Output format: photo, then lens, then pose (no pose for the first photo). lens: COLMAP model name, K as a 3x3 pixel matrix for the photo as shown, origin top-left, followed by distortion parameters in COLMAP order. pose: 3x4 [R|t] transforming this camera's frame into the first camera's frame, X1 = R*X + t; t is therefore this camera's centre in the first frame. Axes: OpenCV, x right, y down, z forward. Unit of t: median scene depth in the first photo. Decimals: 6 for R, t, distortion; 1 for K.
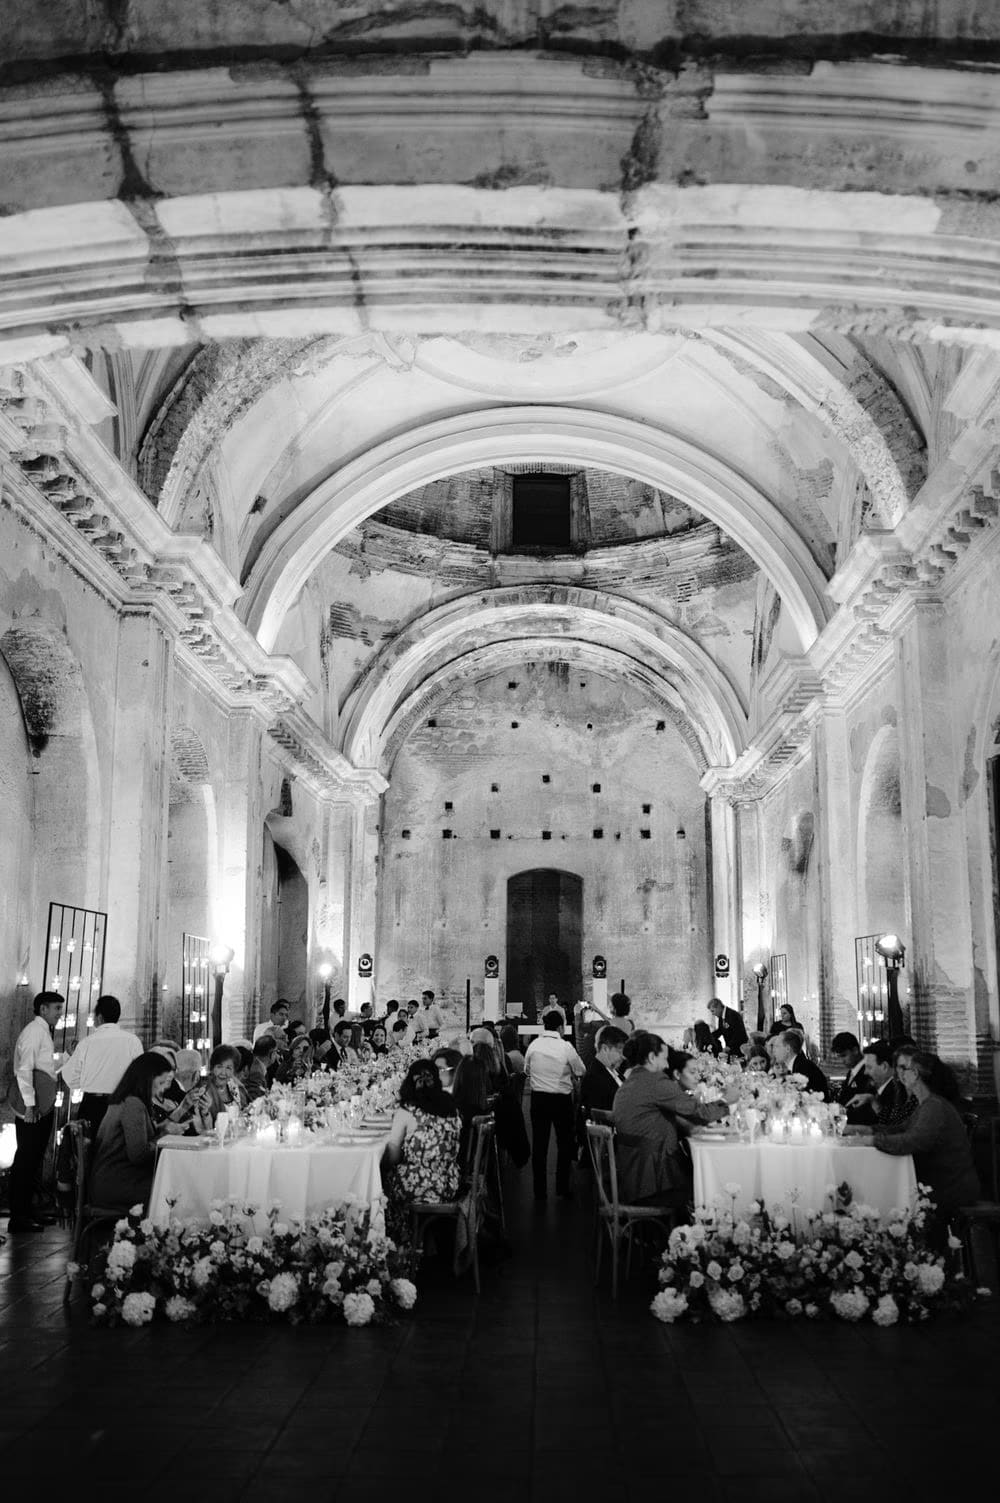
lens RADIAL K [[1581.7, 0, 553.0], [0, 1581.7, 680.2], [0, 0, 1]] dist [0.002347, 0.000000]
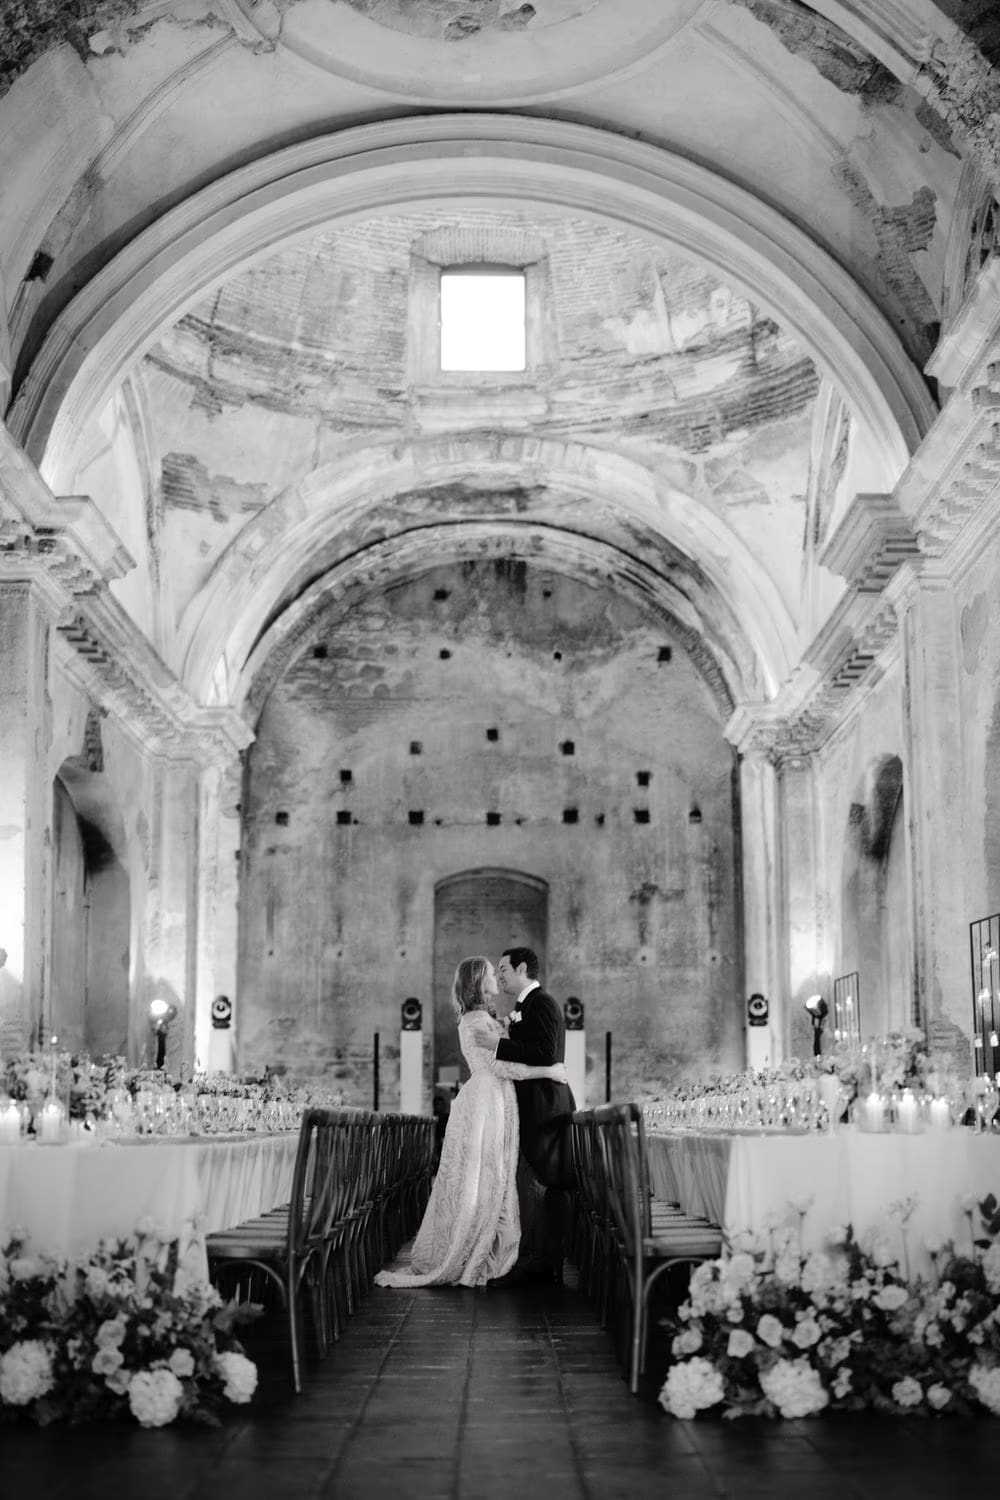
lens RADIAL K [[2293.9, 0, 510.6], [0, 2293.9, 734.8], [0, 0, 1]] dist [0.000919, 0.000000]
pose [[0.999989, -0.004204, 0.001906, 0.001949], [0.004132, 0.999334, 0.036250, 0.037607], [-0.002057, -0.036242, 0.999341, 0.051360]]
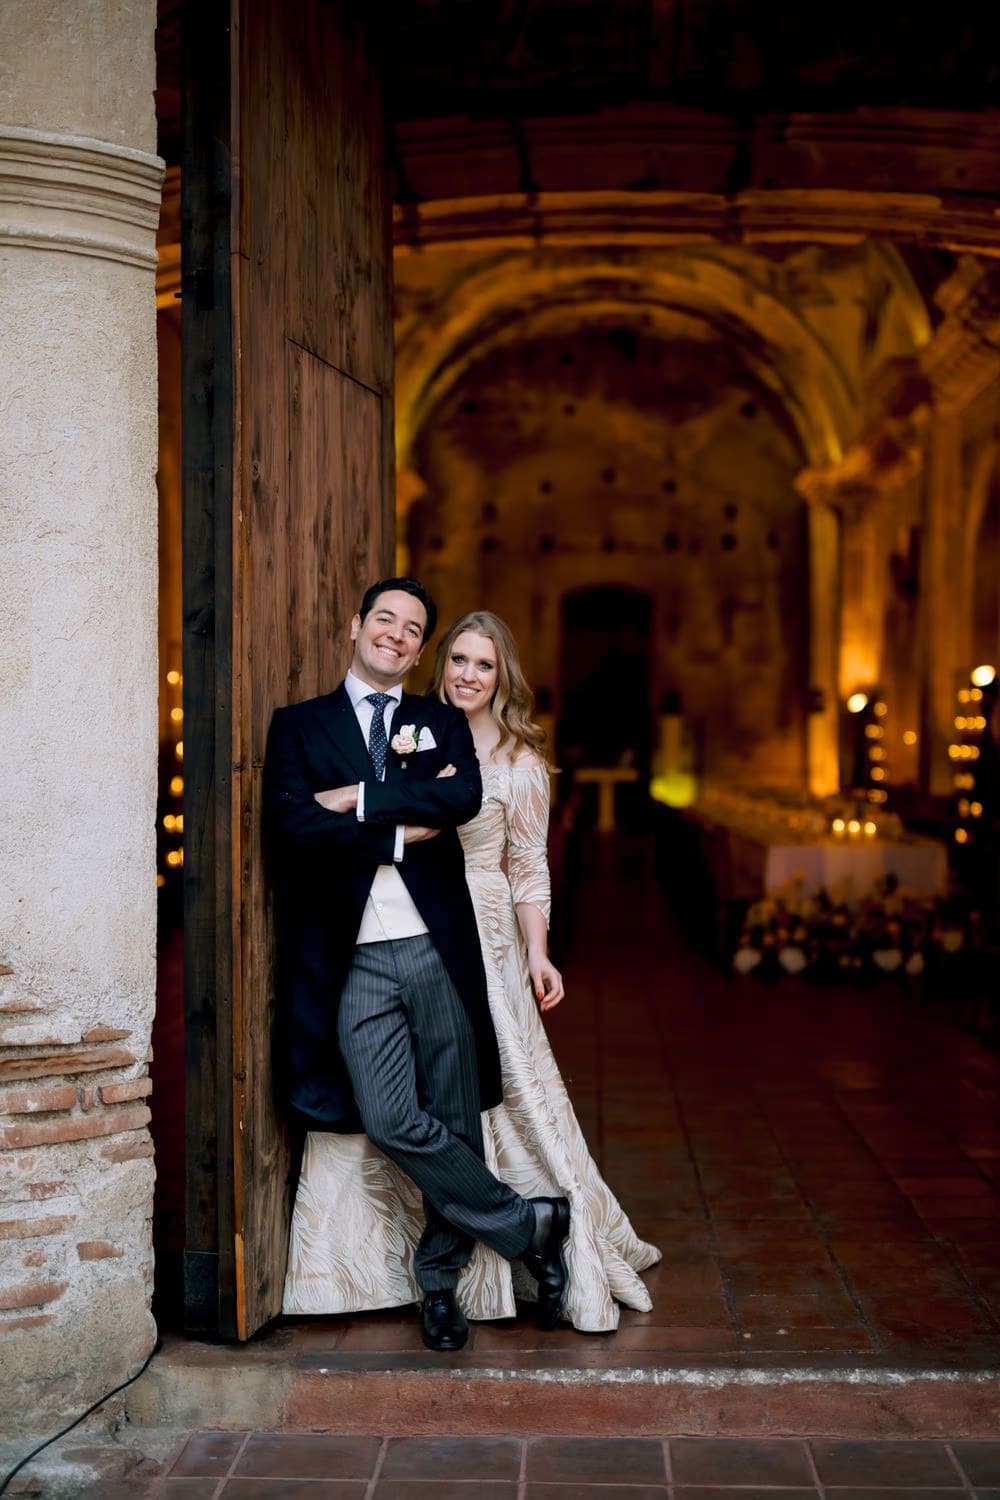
lens RADIAL K [[2236.4, 0, 508.0], [0, 2236.4, 755.2], [0, 0, 1]] dist [0.012614, 0.000000]
pose [[0.999246, 0.002547, -0.038731, -0.015155], [0.005304, 0.979520, 0.201278, -0.040256], [0.038450, -0.201332, 0.978768, -0.225795]]
